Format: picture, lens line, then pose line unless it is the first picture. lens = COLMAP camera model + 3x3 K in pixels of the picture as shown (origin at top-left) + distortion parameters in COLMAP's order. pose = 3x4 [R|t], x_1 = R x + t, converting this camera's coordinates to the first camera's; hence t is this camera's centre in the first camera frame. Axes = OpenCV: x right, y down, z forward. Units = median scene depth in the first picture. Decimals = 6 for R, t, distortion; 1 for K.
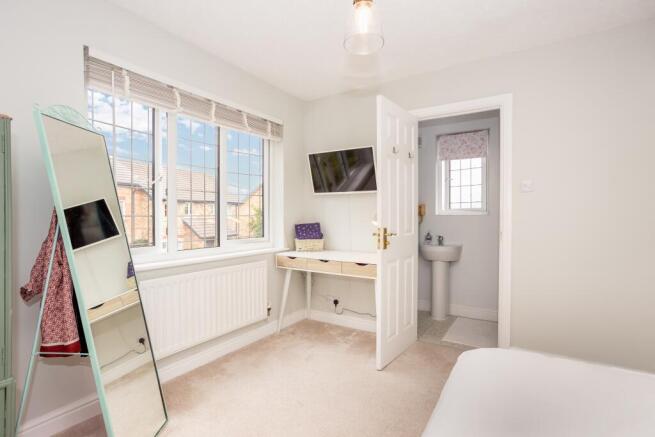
lens RADIAL K [[320.5, 0, 326.3], [0, 320.5, 217.4], [0, 0, 1]] dist [-0.044072, 0.027395]
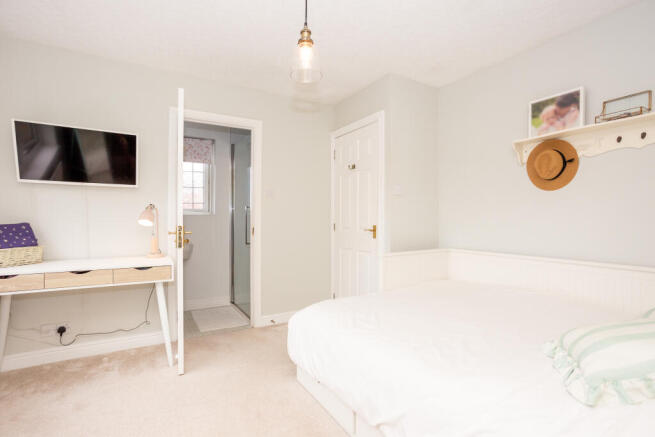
lens RADIAL K [[320.5, 0, 326.3], [0, 320.5, 217.4], [0, 0, 1]] dist [-0.044072, 0.027395]
pose [[0.449185, 0.006723, 0.893413, -0.348269], [0.002127, 0.999961, -0.008594, 0.012345], [-0.893436, 0.005760, 0.449153, 0.128393]]
